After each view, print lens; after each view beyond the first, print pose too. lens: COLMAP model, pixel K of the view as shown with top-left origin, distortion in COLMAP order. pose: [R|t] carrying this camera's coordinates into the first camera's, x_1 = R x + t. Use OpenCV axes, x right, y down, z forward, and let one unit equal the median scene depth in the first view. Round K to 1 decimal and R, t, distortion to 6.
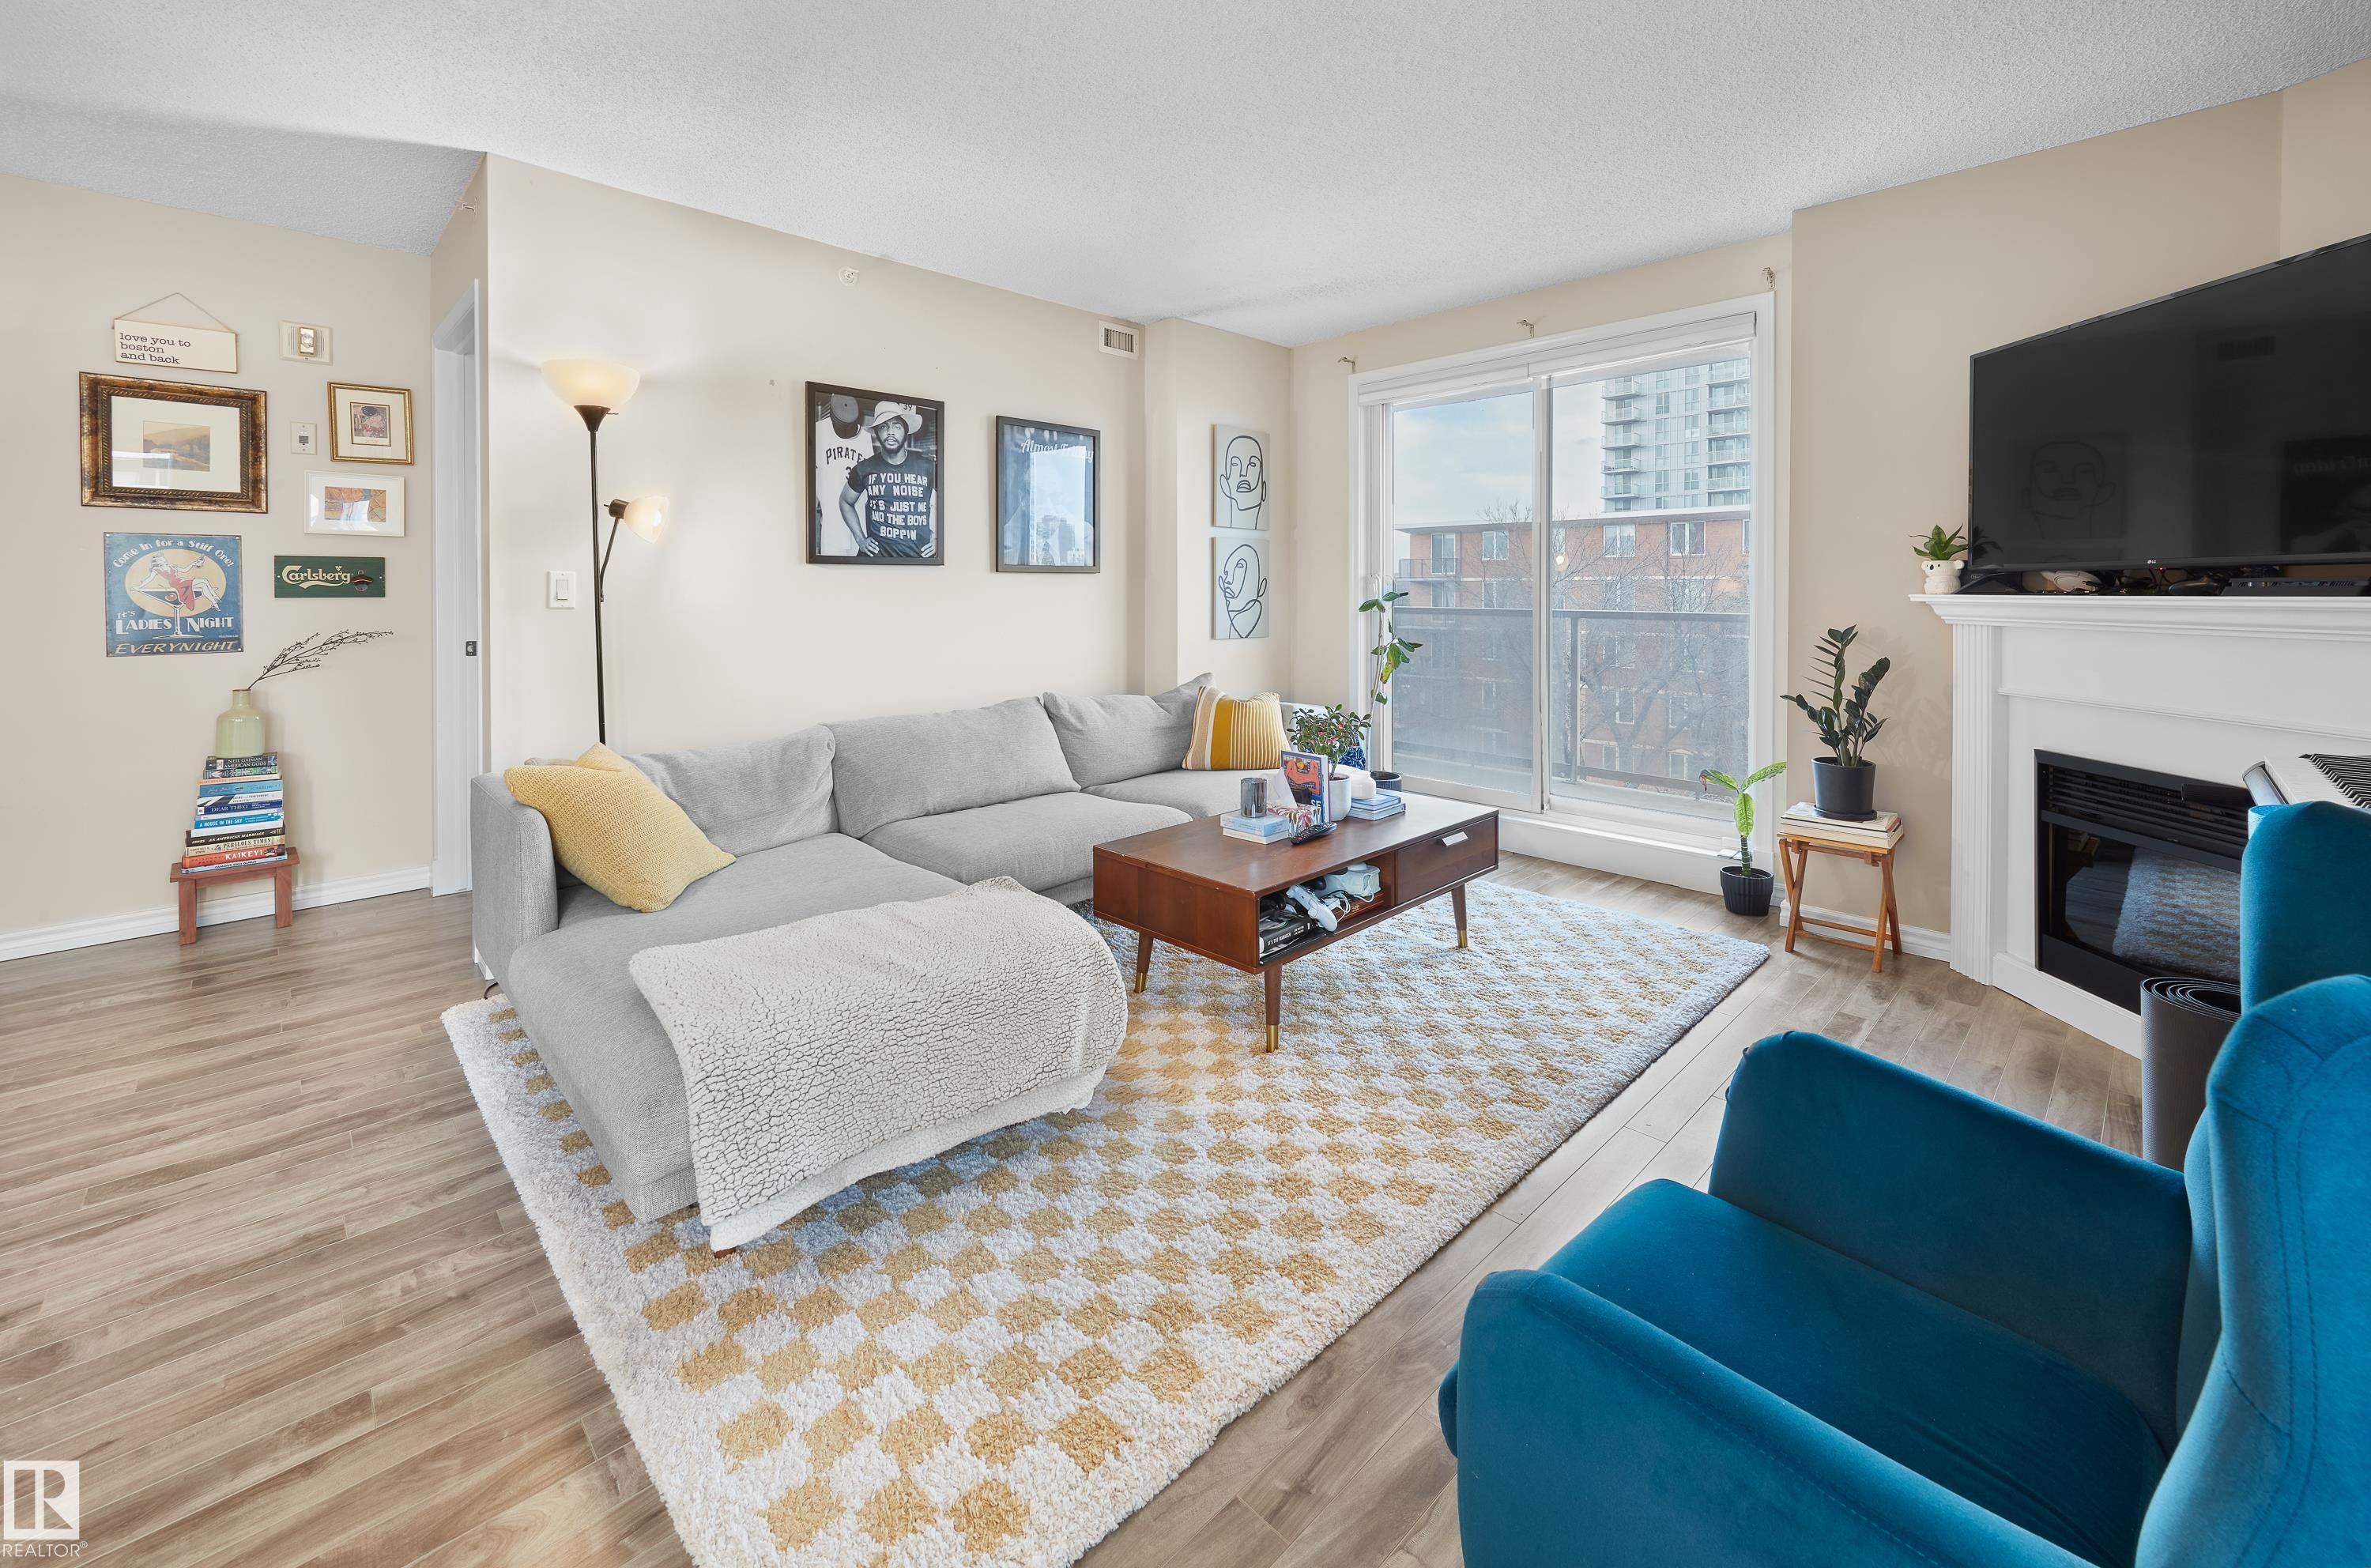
lens RADIAL K [[921.1, 0, 1185.2], [0, 921.1, 749.9], [0, 0, 1]] dist [-0.000890, -0.000124]
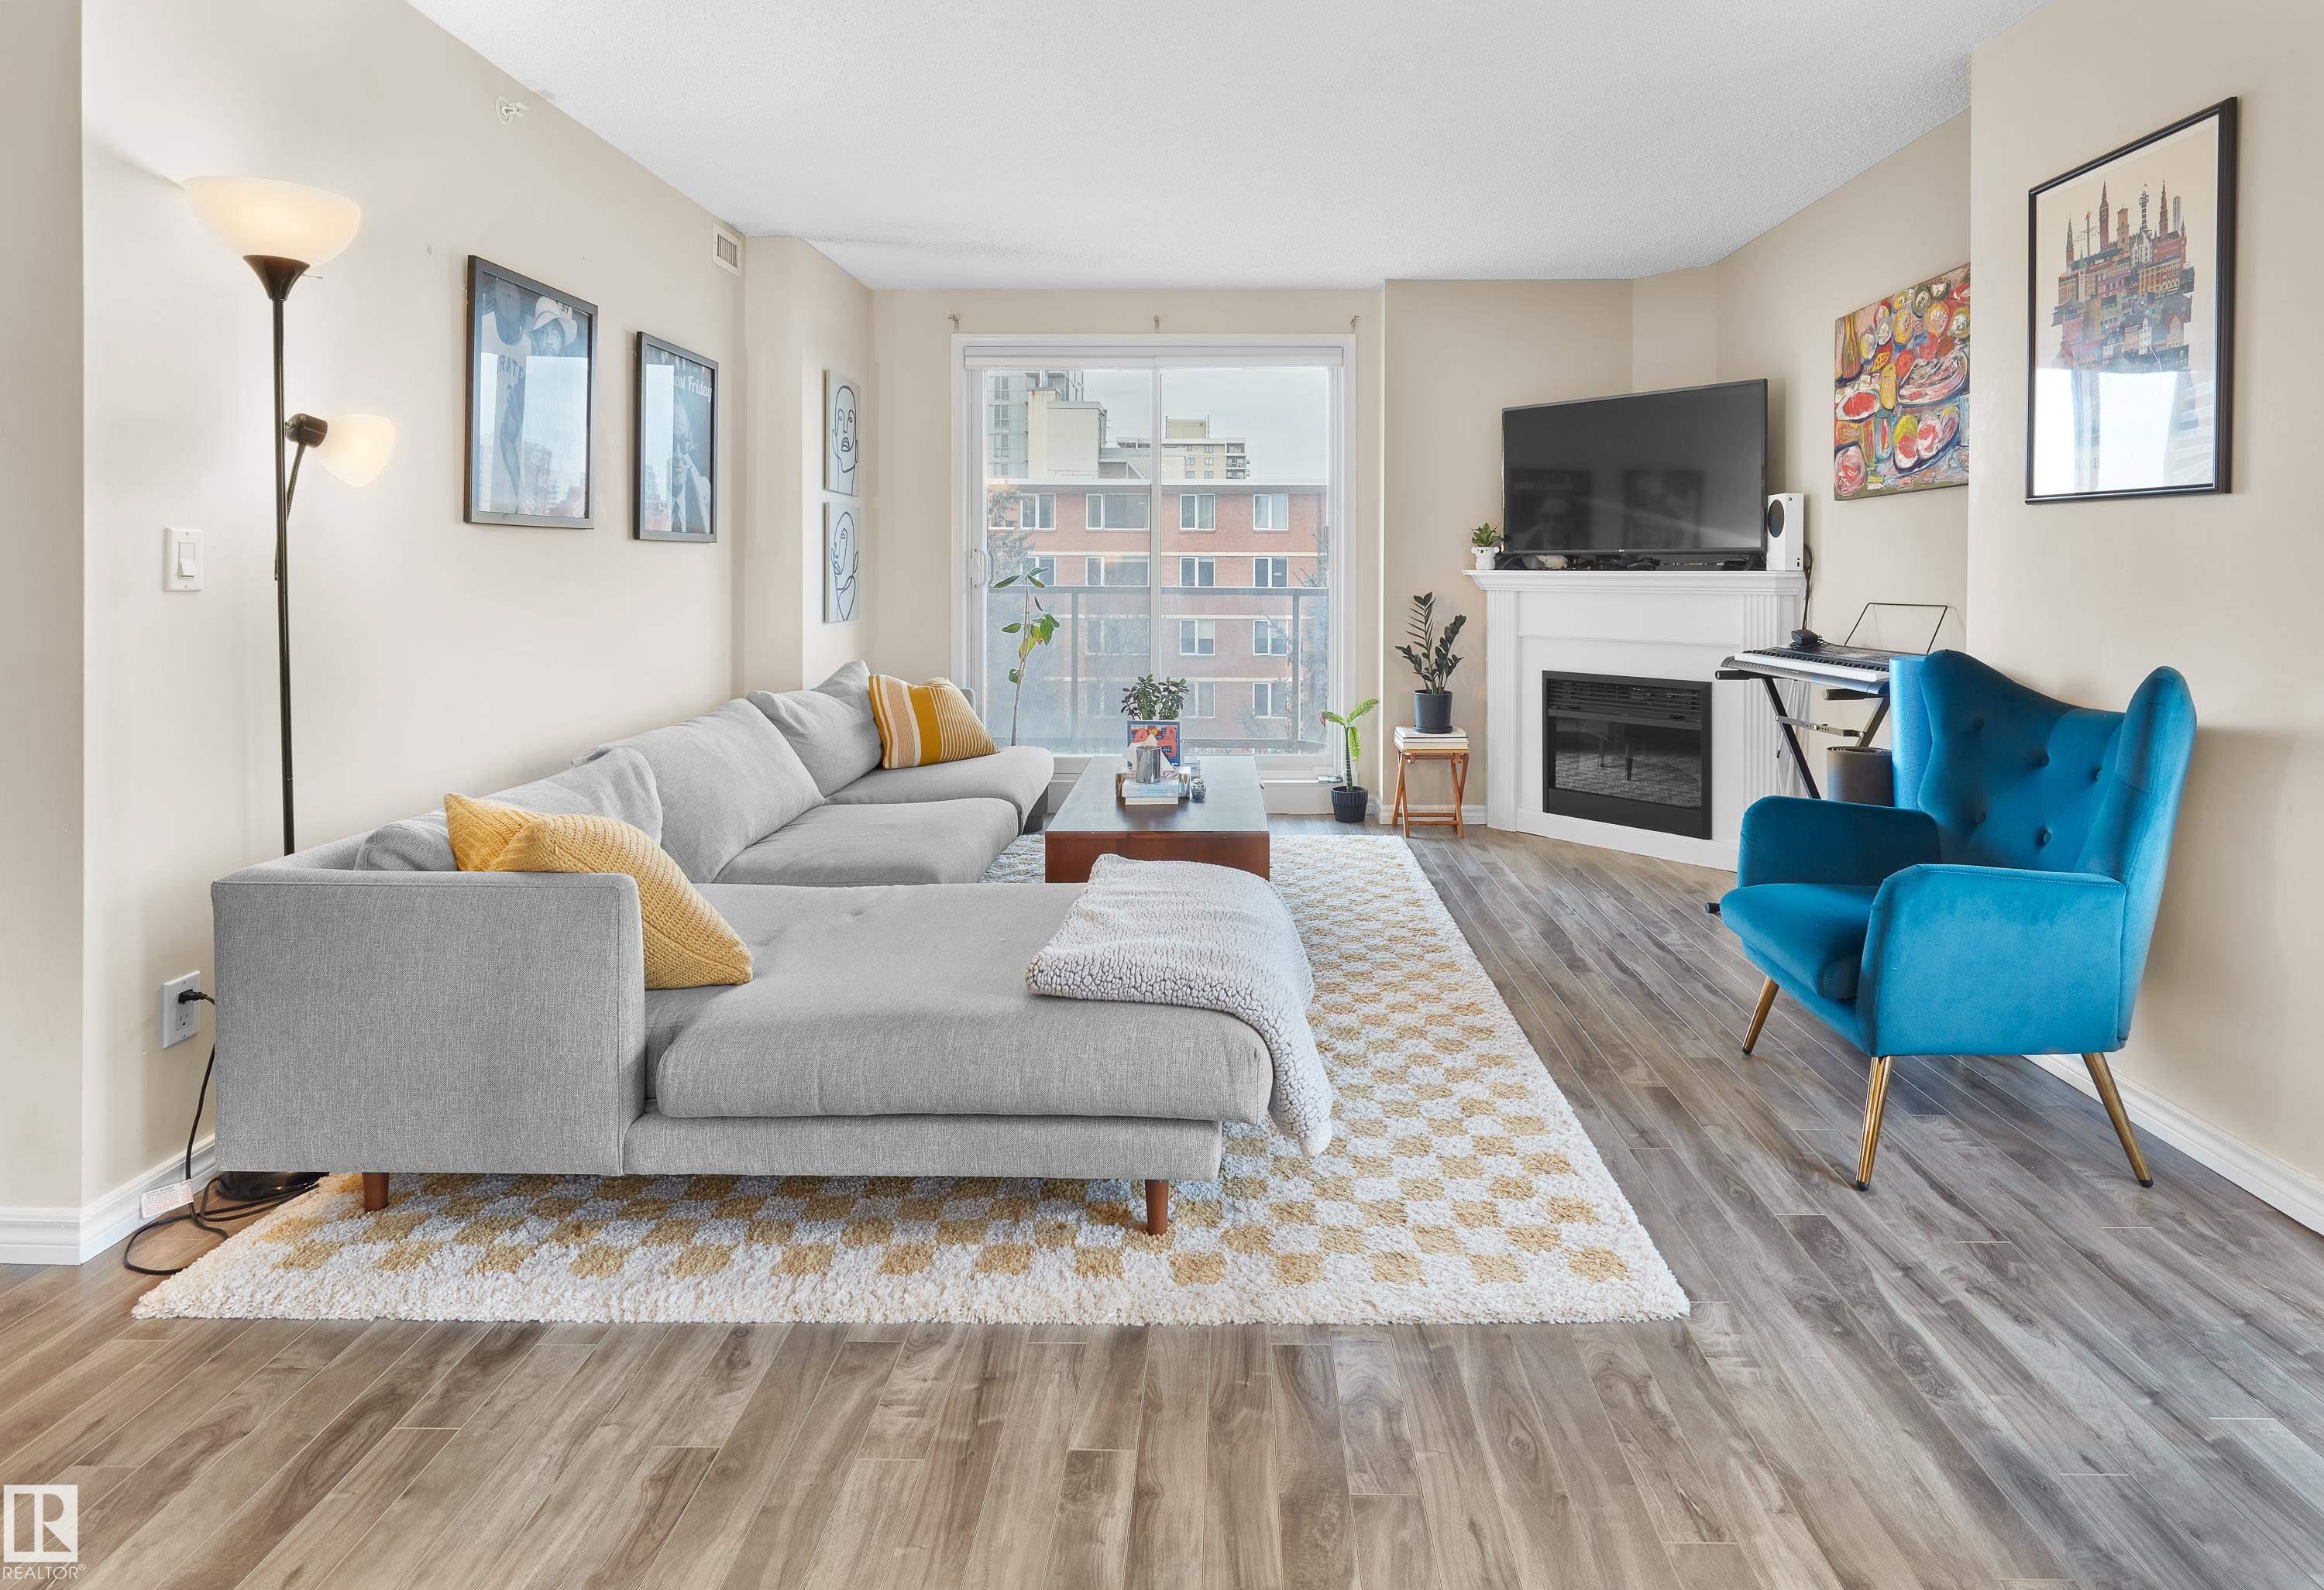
lens RADIAL K [[1104.6, 0, 1162.0], [0, 1104.6, 795.0], [0, 0, 1]] dist [0.001580, 0.000535]
pose [[0.724451, -0.136291, 0.675719, -0.742424], [0.114167, 0.990444, 0.077369, -0.008586], [-0.679806, 0.021095, 0.733088, 0.063657]]
